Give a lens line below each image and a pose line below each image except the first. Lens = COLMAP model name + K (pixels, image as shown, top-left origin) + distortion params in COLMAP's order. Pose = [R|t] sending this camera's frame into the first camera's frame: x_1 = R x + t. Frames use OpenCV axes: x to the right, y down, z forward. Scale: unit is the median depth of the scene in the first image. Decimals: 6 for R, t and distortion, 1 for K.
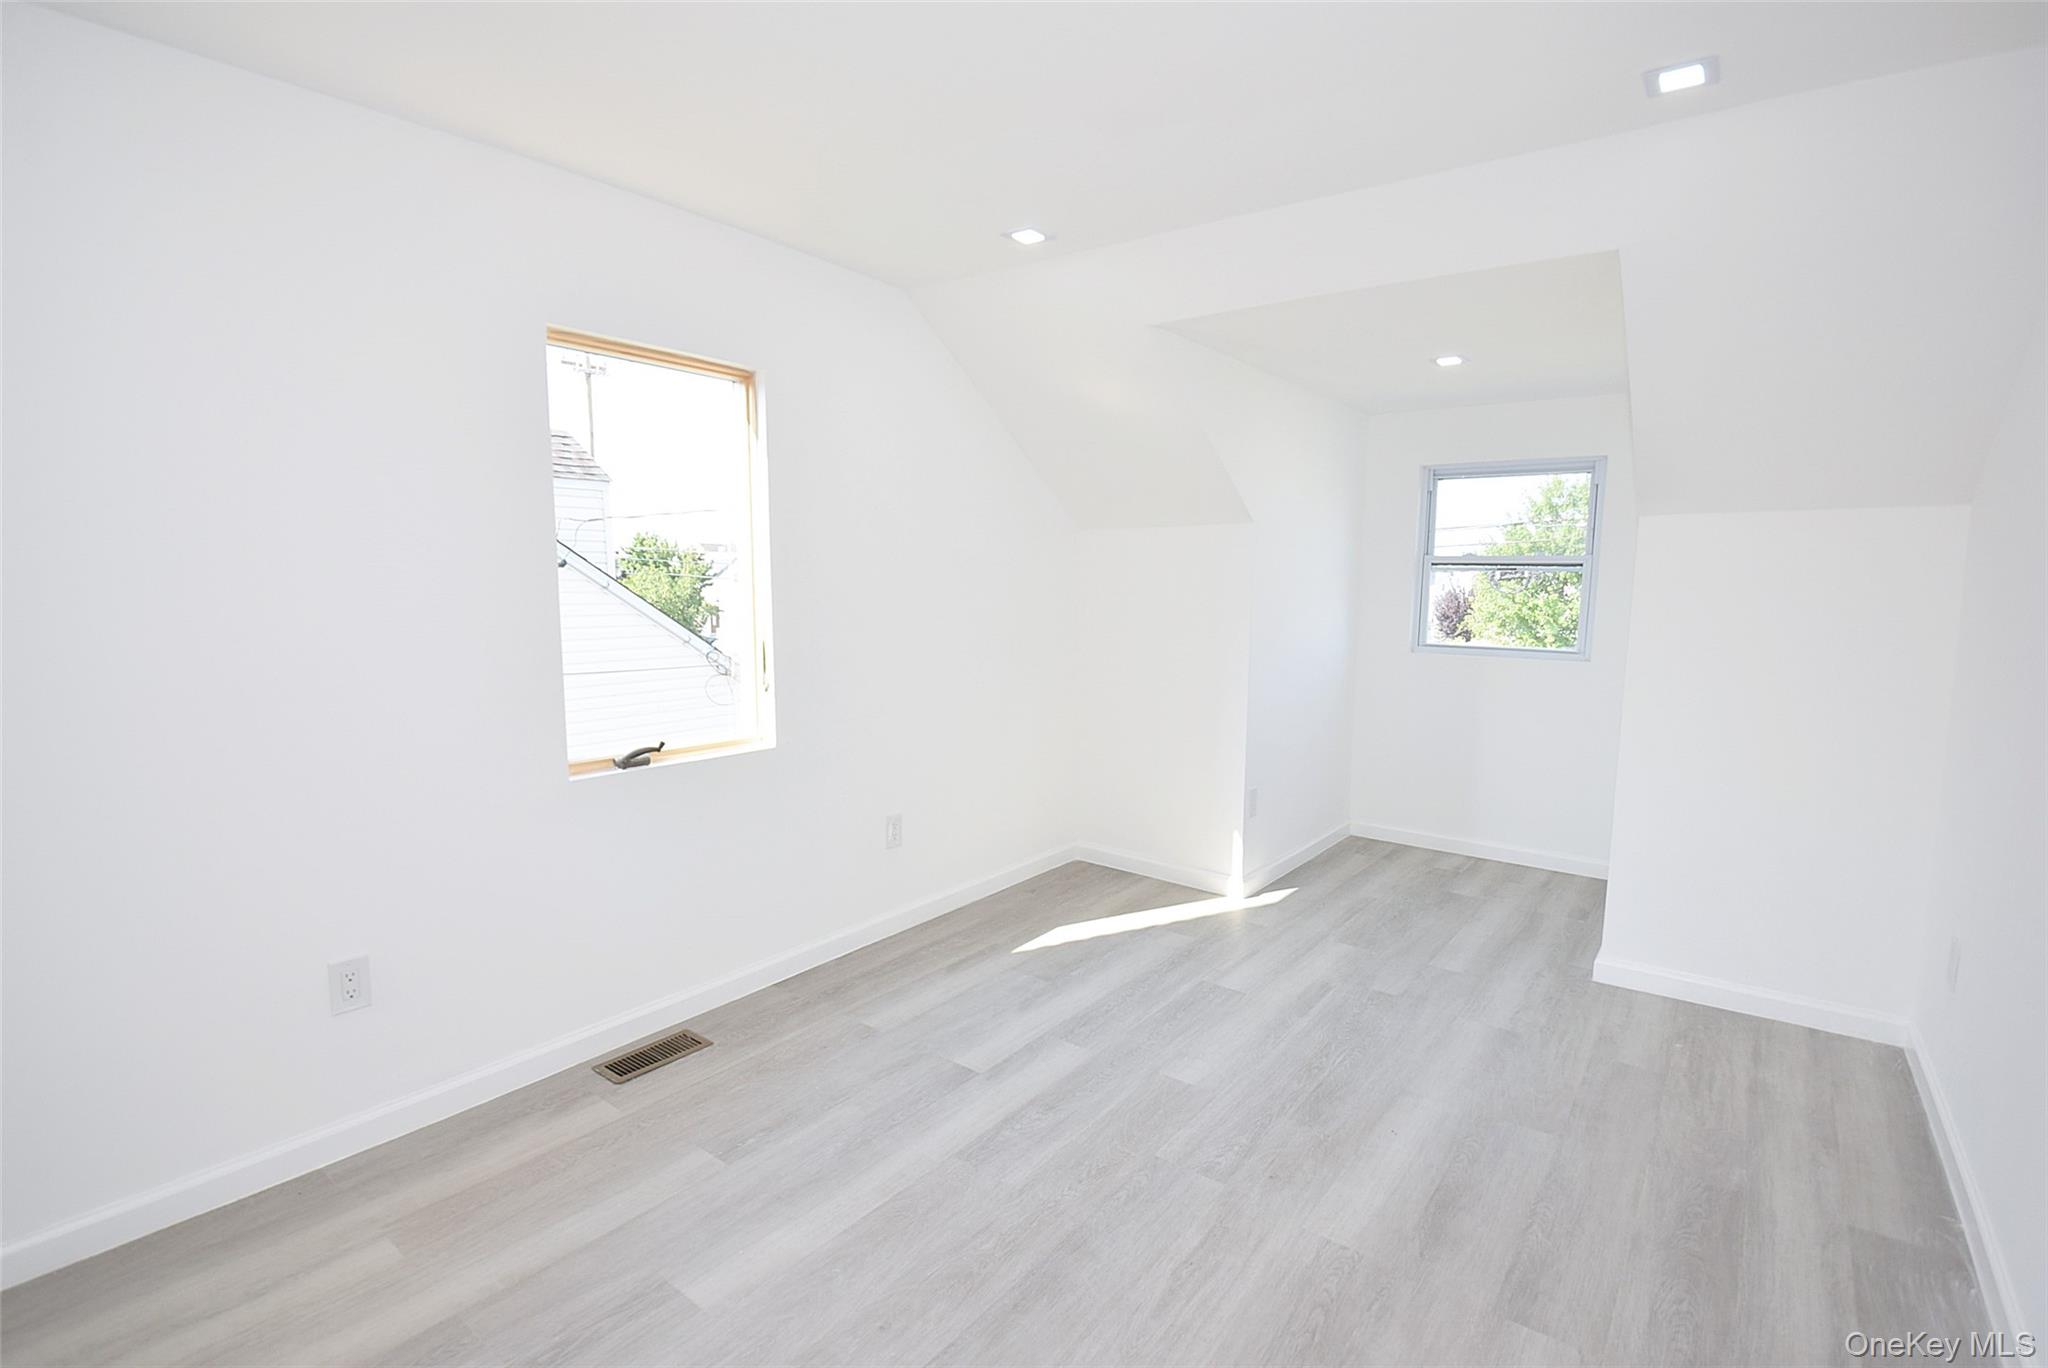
lens RADIAL K [[954.7, 0, 1019.9], [0, 954.7, 696.7], [0, 0, 1]] dist [0.044955, -0.052084]
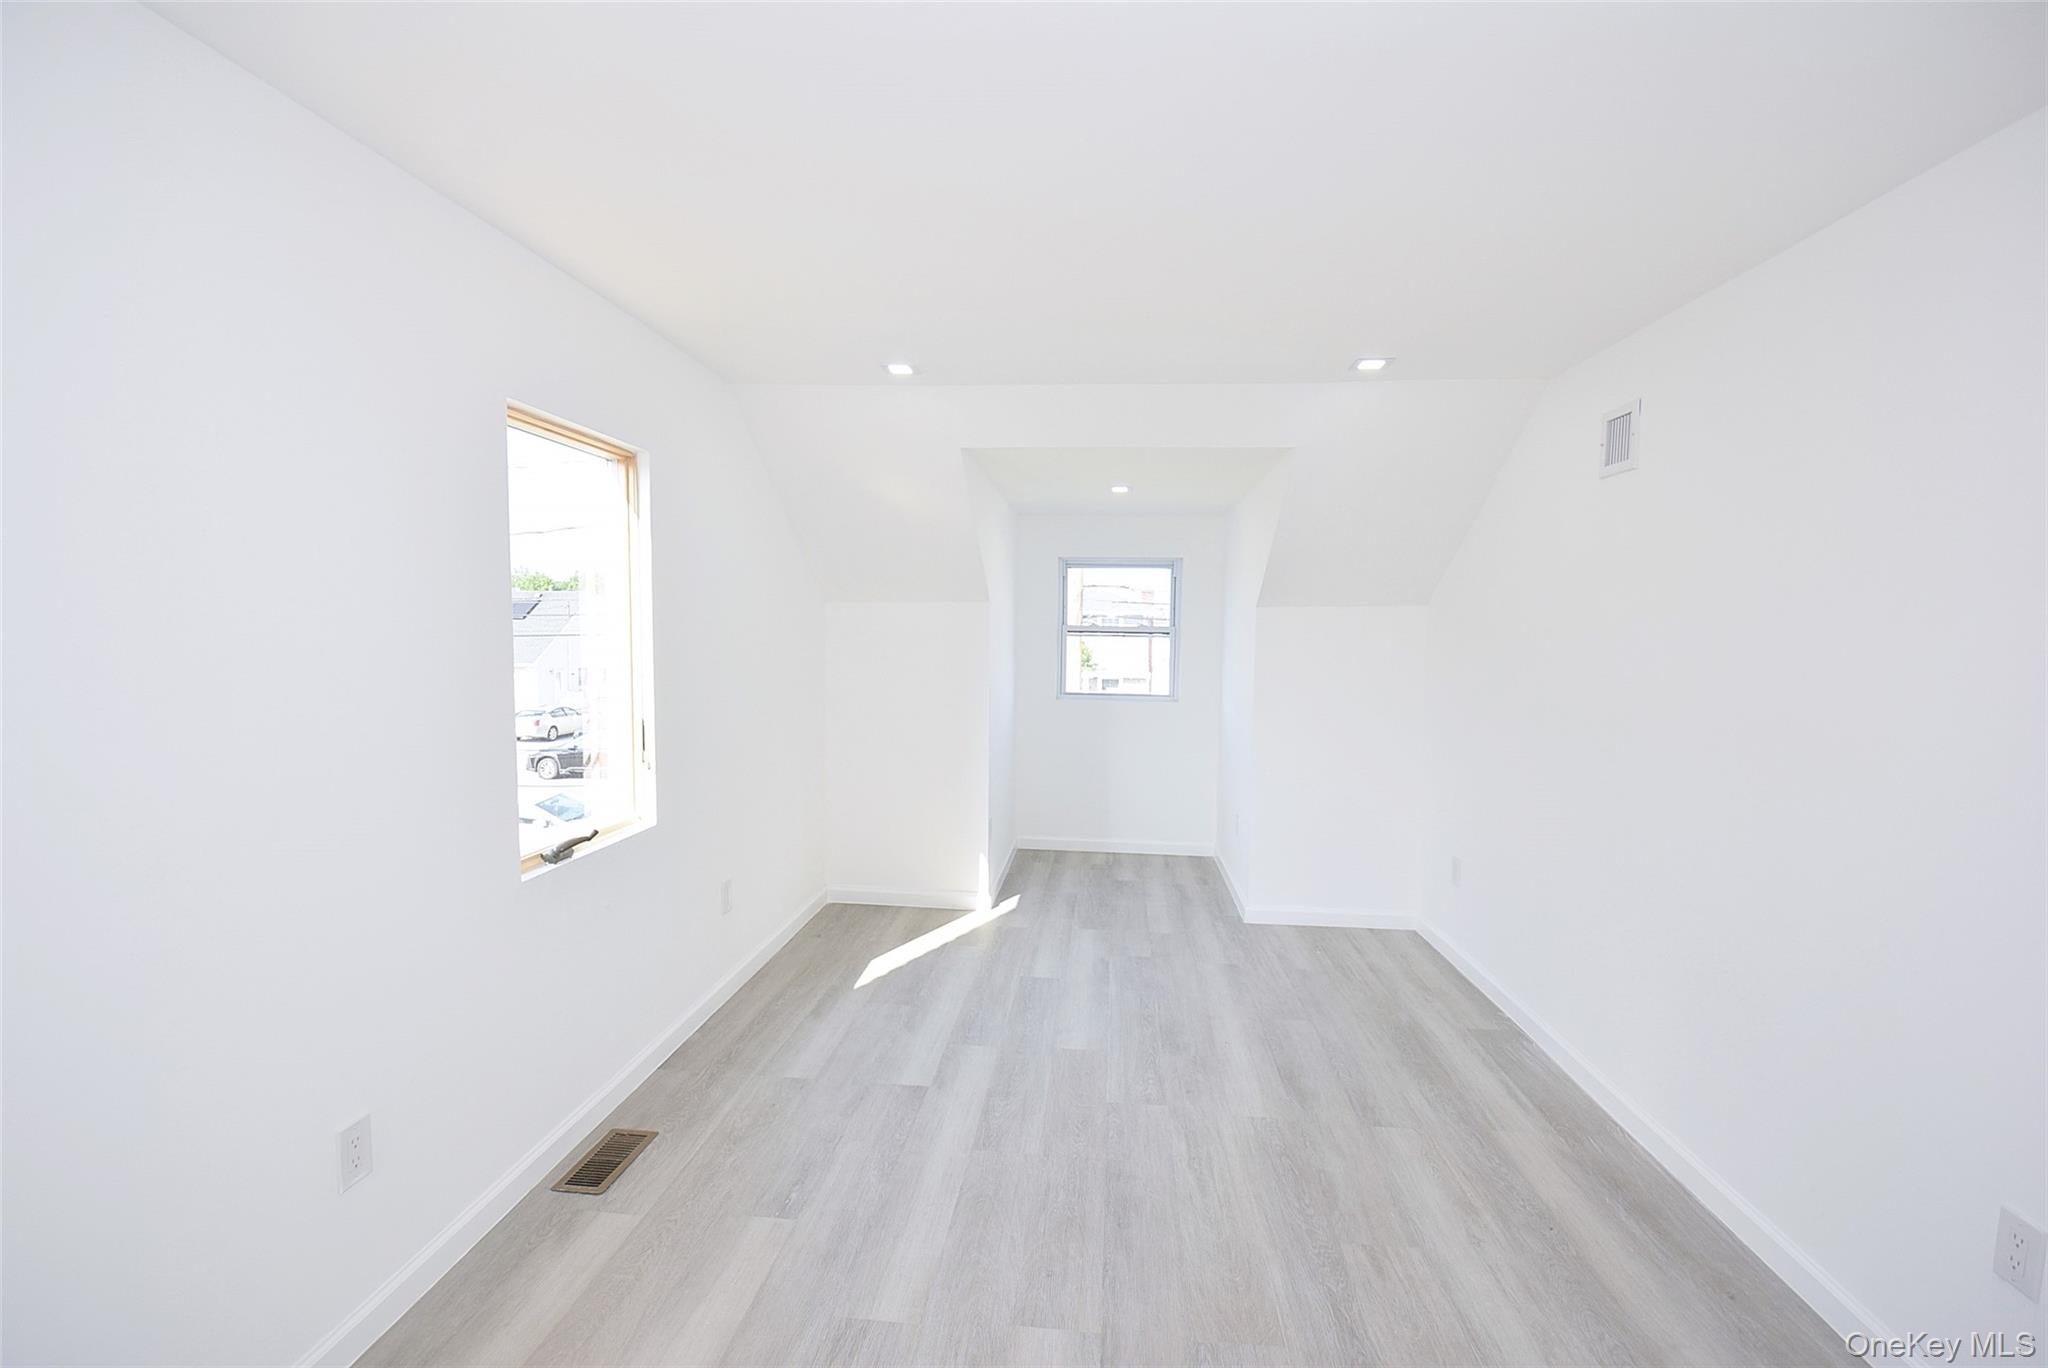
lens RADIAL K [[916.4, 0, 1011.5], [0, 916.4, 691.8], [0, 0, 1]] dist [0.041027, -0.046570]
pose [[0.847173, -0.035428, 0.530134, -0.459995], [0.061359, 0.997622, -0.031385, -0.033606], [-0.527762, 0.059117, 0.847333, -0.013639]]
